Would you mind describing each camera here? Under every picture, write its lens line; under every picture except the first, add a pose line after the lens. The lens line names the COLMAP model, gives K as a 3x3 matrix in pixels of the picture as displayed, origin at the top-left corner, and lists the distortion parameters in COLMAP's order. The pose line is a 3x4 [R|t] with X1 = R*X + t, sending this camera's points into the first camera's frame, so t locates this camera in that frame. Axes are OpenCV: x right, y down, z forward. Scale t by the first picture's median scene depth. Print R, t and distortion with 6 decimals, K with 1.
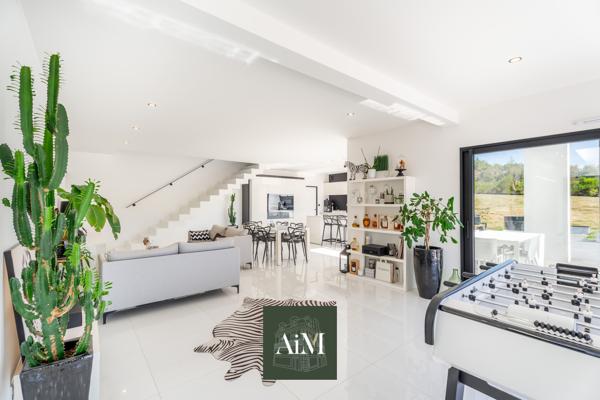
lens RADIAL K [[279.7, 0, 301.0], [0, 279.7, 201.2], [0, 0, 1]] dist [0.000394, -0.000786]
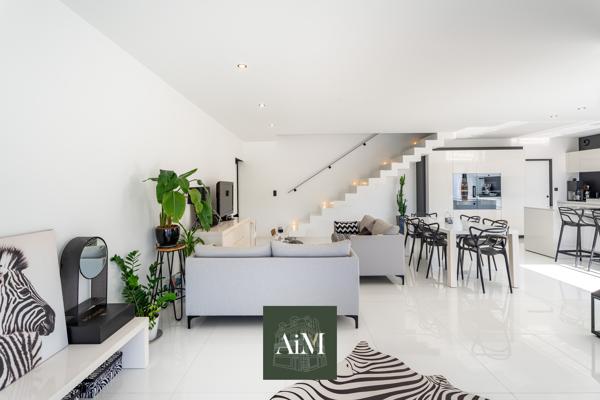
lens RADIAL K [[279.7, 0, 303.9], [0, 279.7, 188.7], [0, 0, 1]] dist [0.000394, -0.000786]
pose [[0.761405, -0.001942, -0.648274, 0.052553], [0.012199, 0.999861, 0.011332, -0.001620], [0.648162, -0.016537, 0.761323, 0.223914]]
